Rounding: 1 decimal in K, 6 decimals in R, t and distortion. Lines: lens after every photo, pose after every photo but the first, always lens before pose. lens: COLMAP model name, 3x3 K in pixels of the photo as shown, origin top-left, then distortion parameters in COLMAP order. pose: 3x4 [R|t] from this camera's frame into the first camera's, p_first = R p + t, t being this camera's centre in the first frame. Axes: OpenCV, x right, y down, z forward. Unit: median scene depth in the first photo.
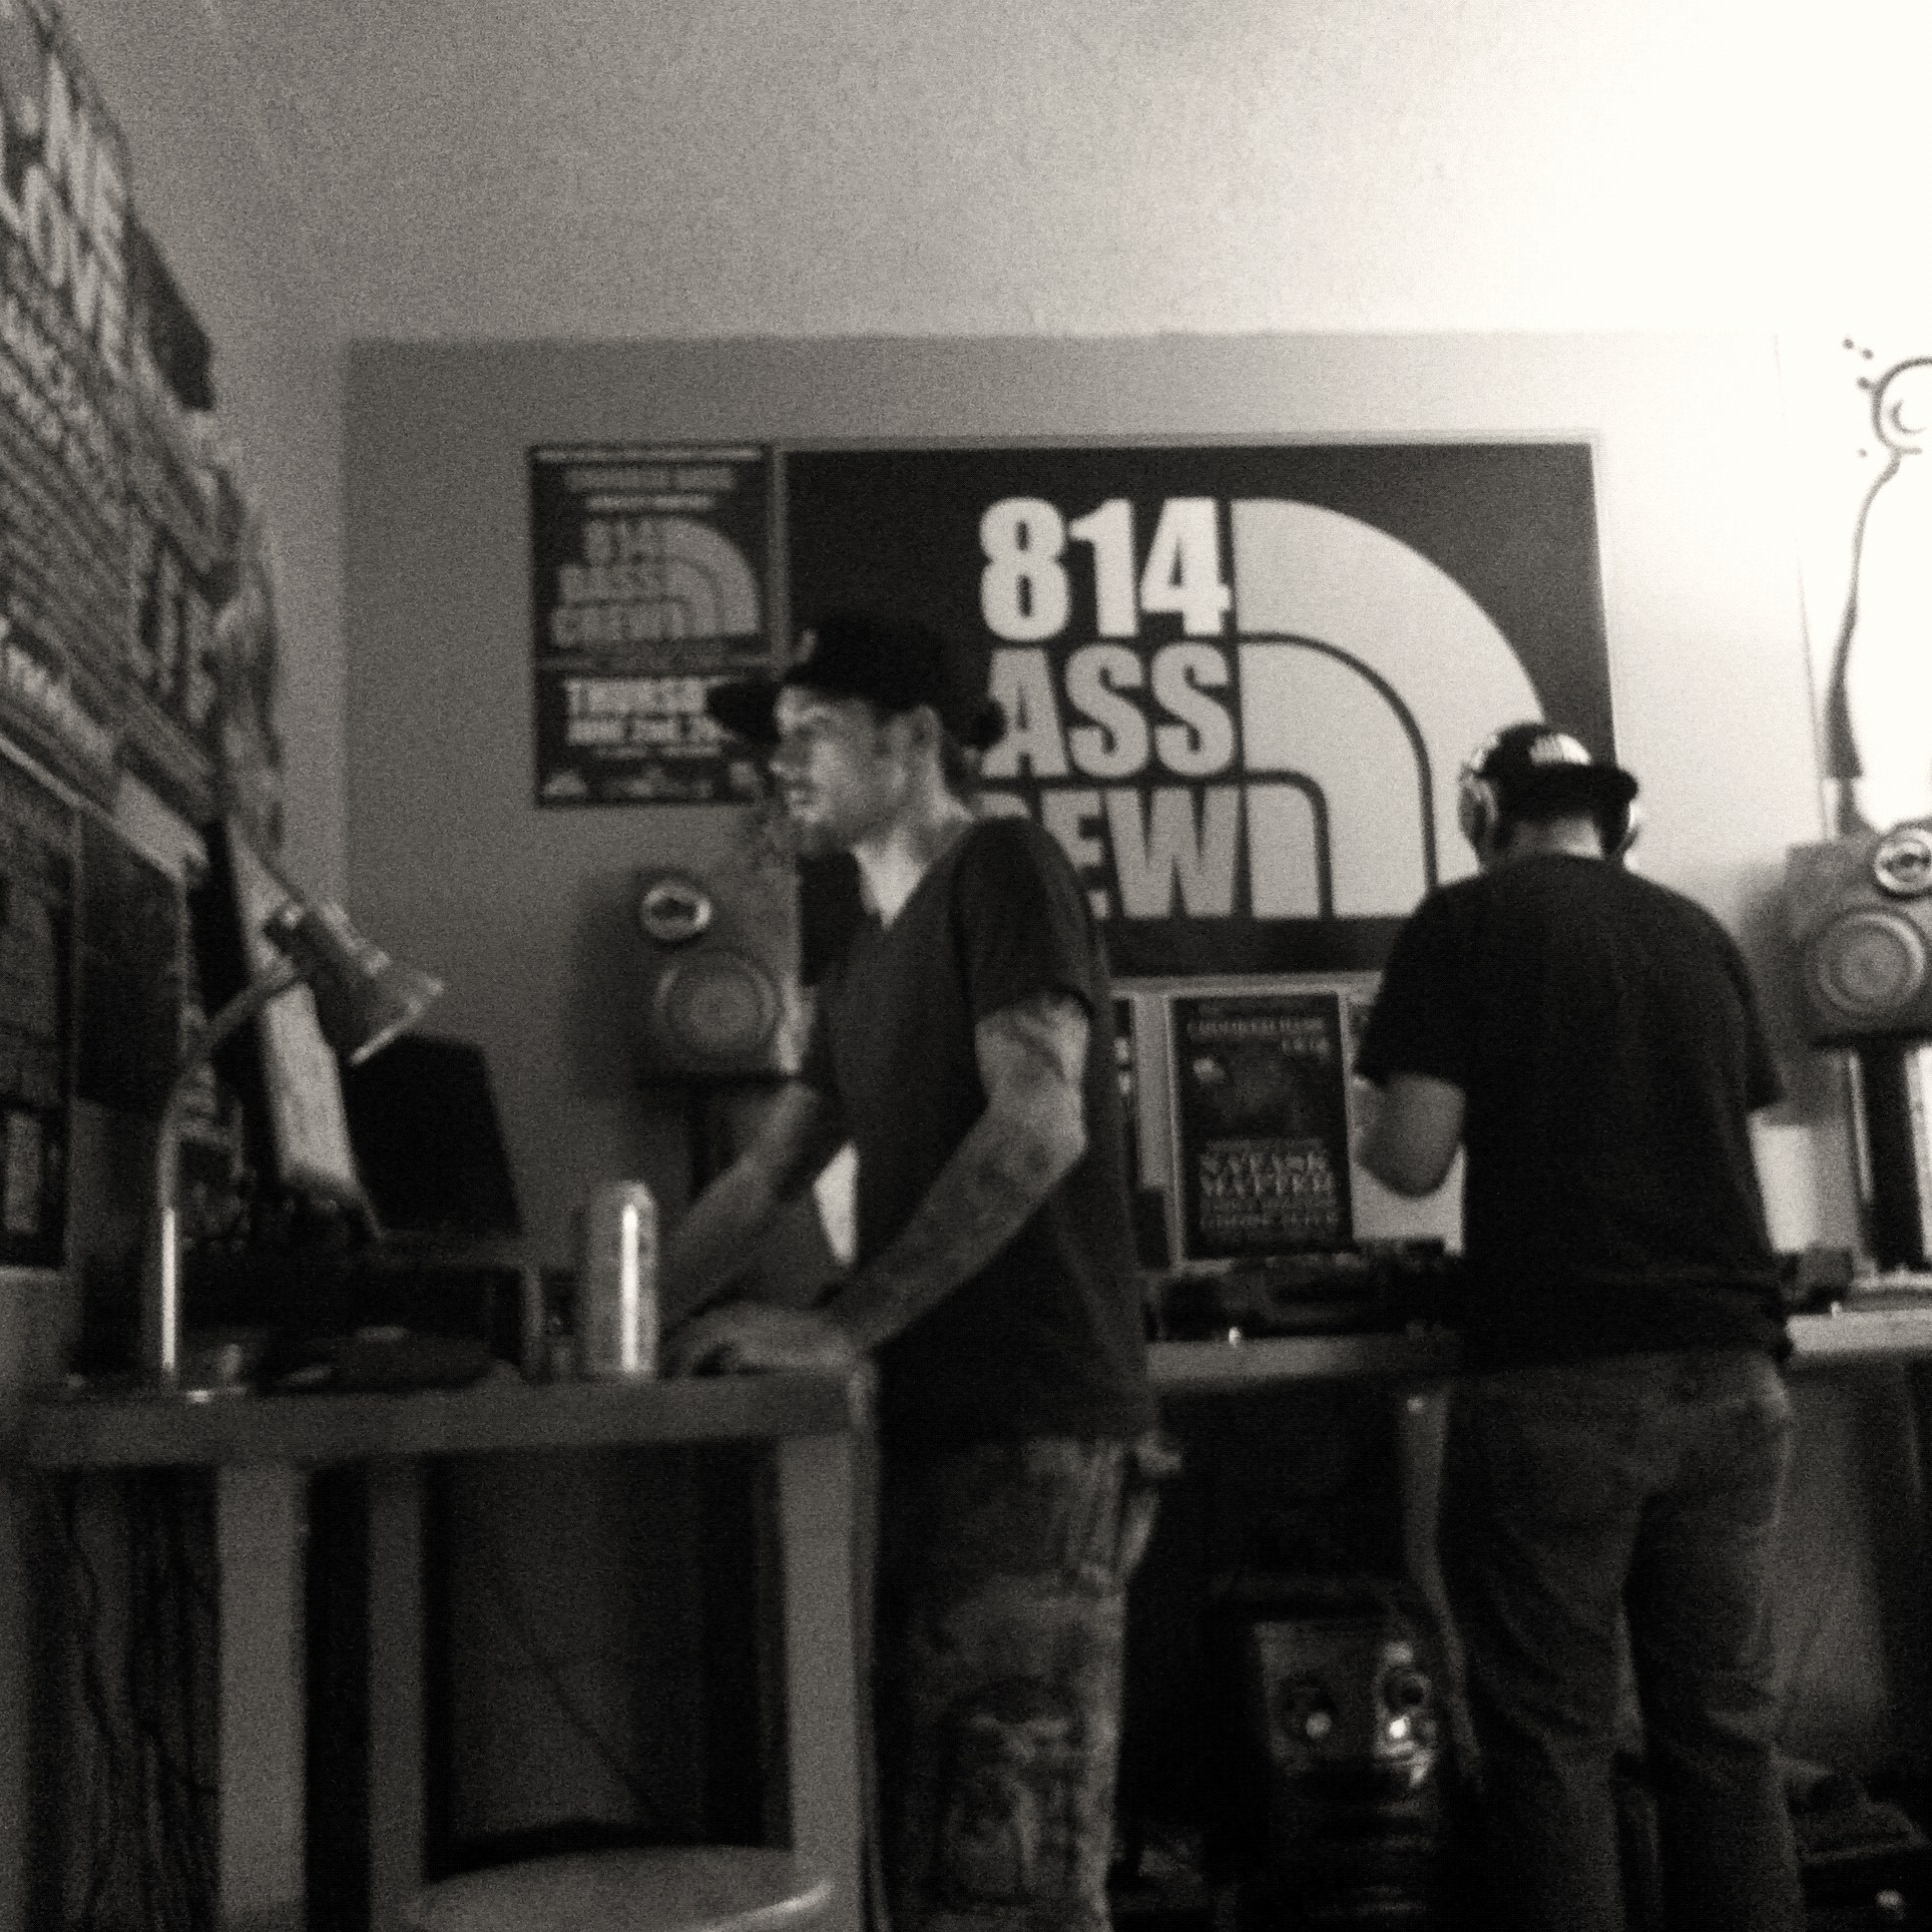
lens RADIAL K [[2545.2, 0, 966.3], [0, 2545.2, 1020.3], [0, 0, 1]] dist [0.202650, -0.630571]
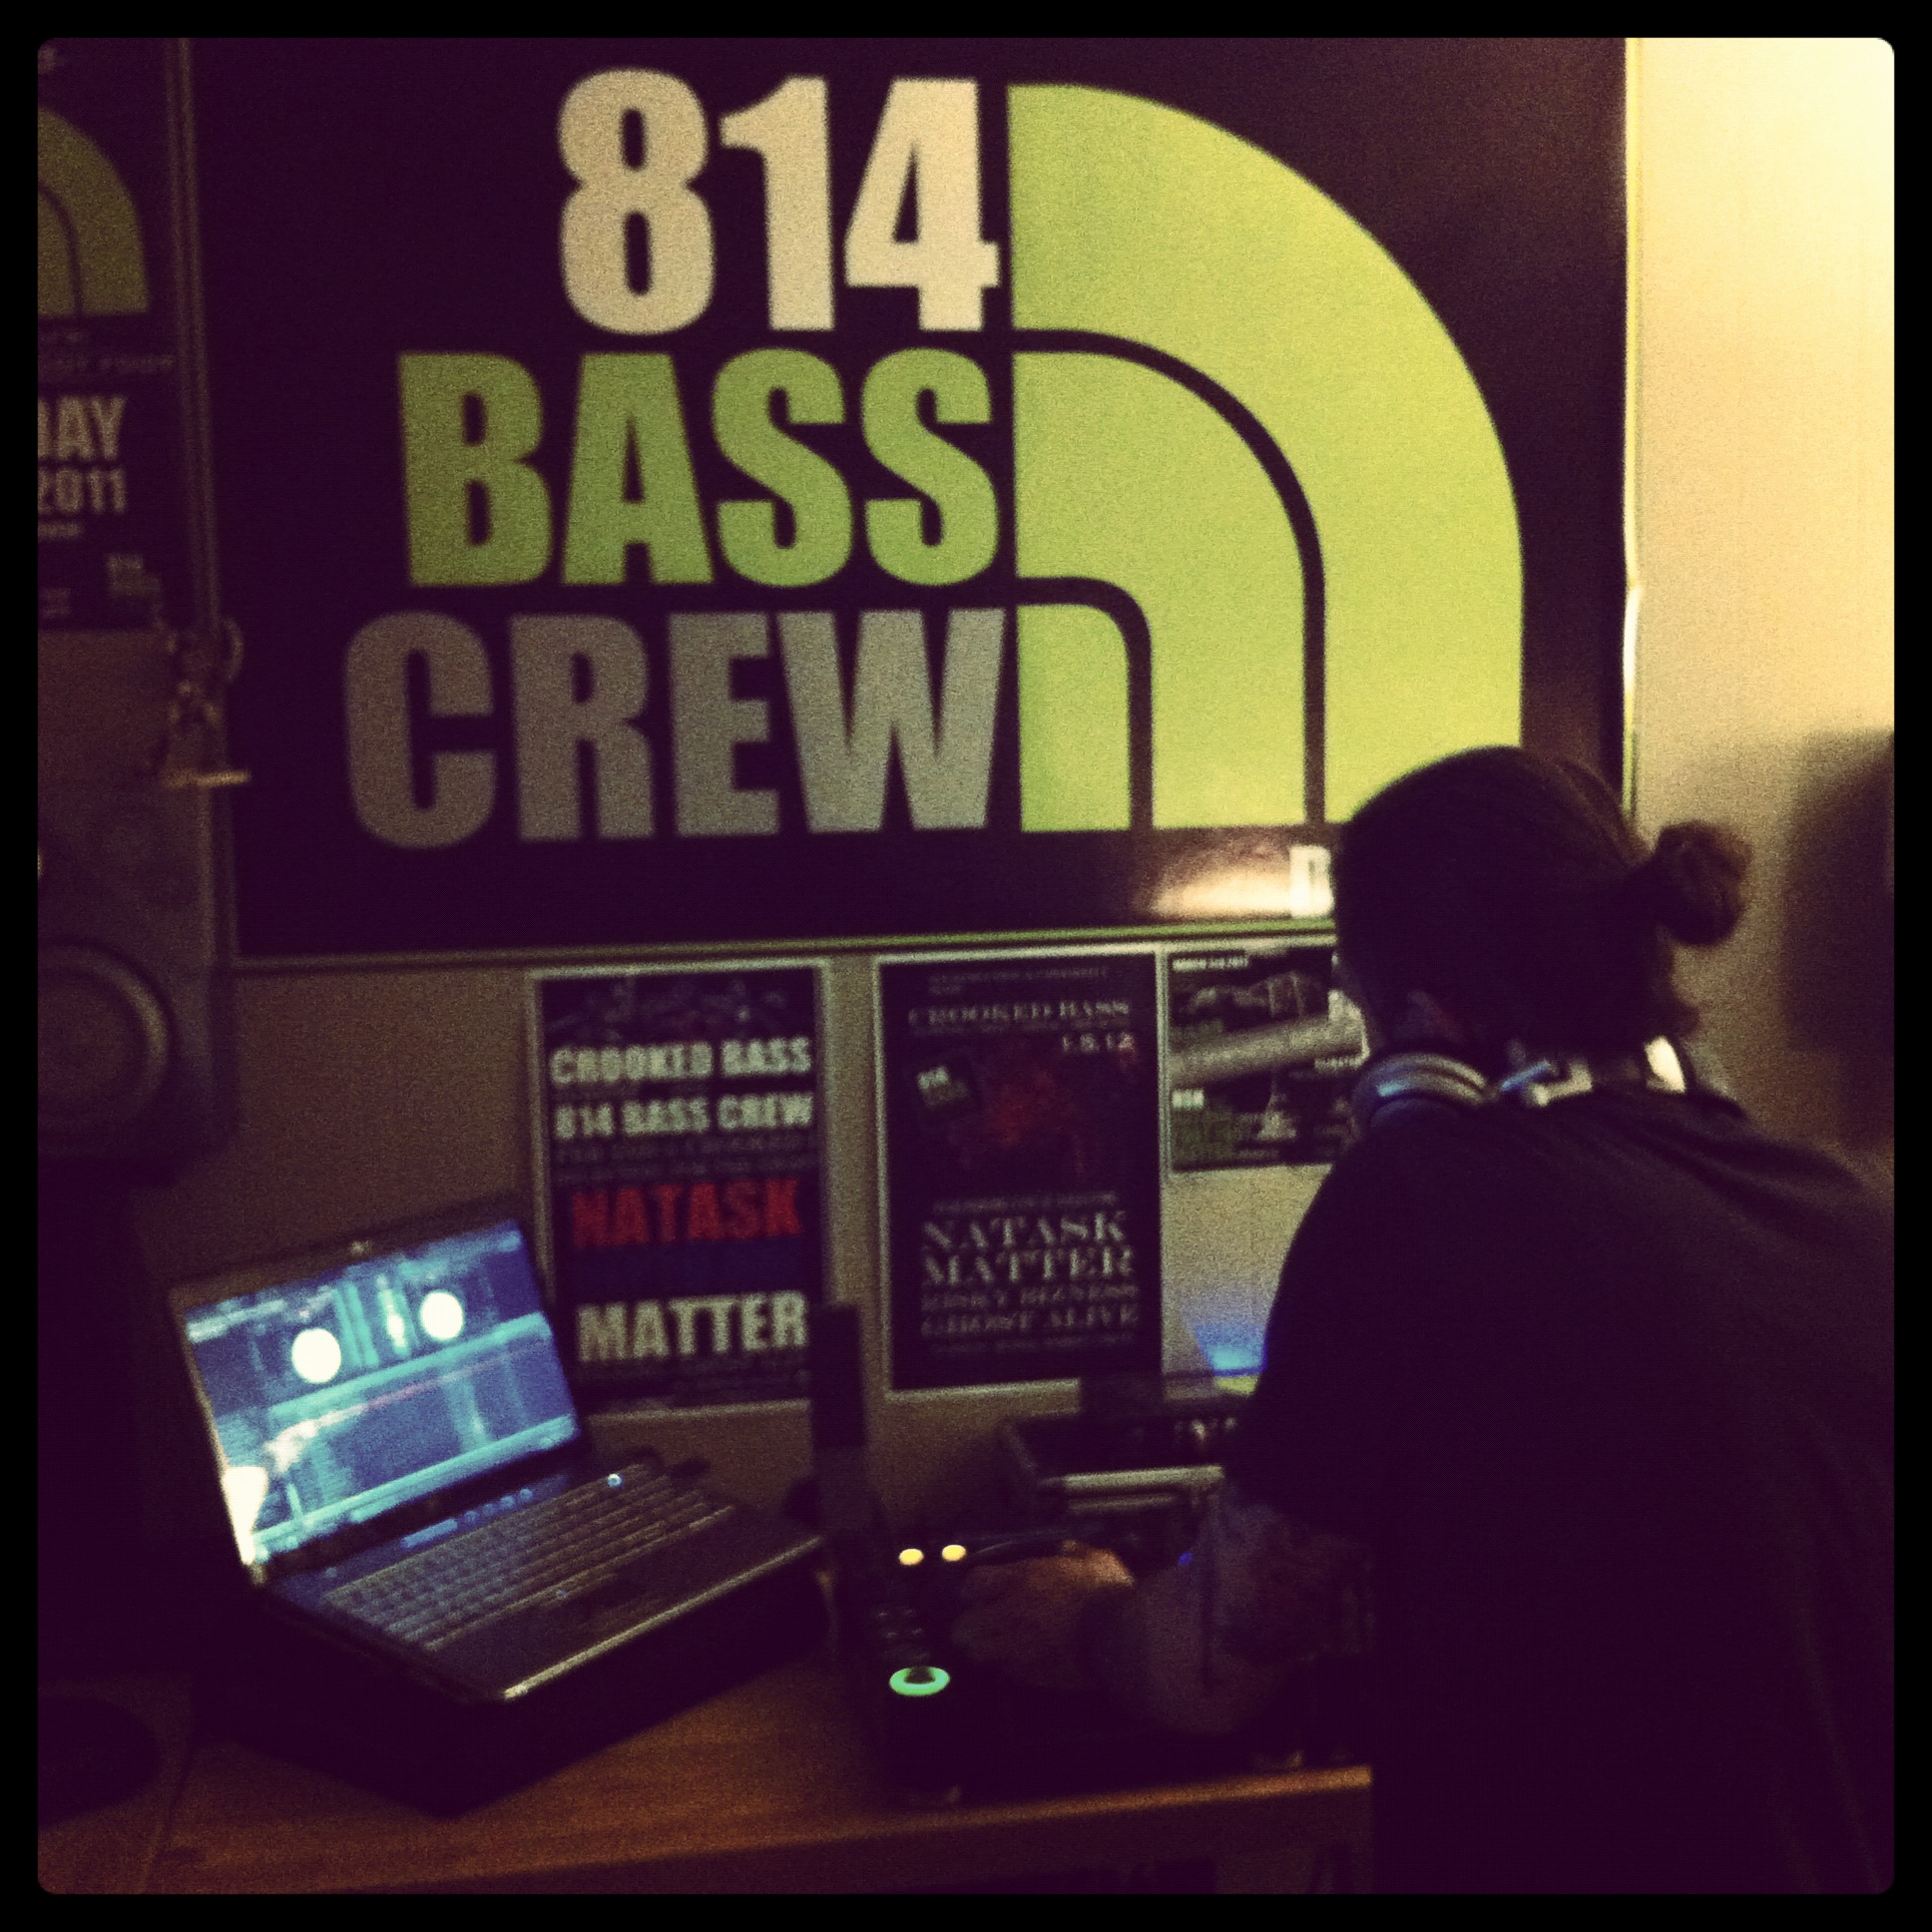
lens RADIAL K [[2545.2, 0, 966.3], [0, 2545.2, 1020.3], [0, 0, 1]] dist [0.202650, -0.630571]
pose [[0.996642, 0.007968, 0.081497, 0.050529], [-0.026794, 0.972200, 0.232613, -0.136416], [-0.077378, -0.234016, 0.969149, 0.405142]]
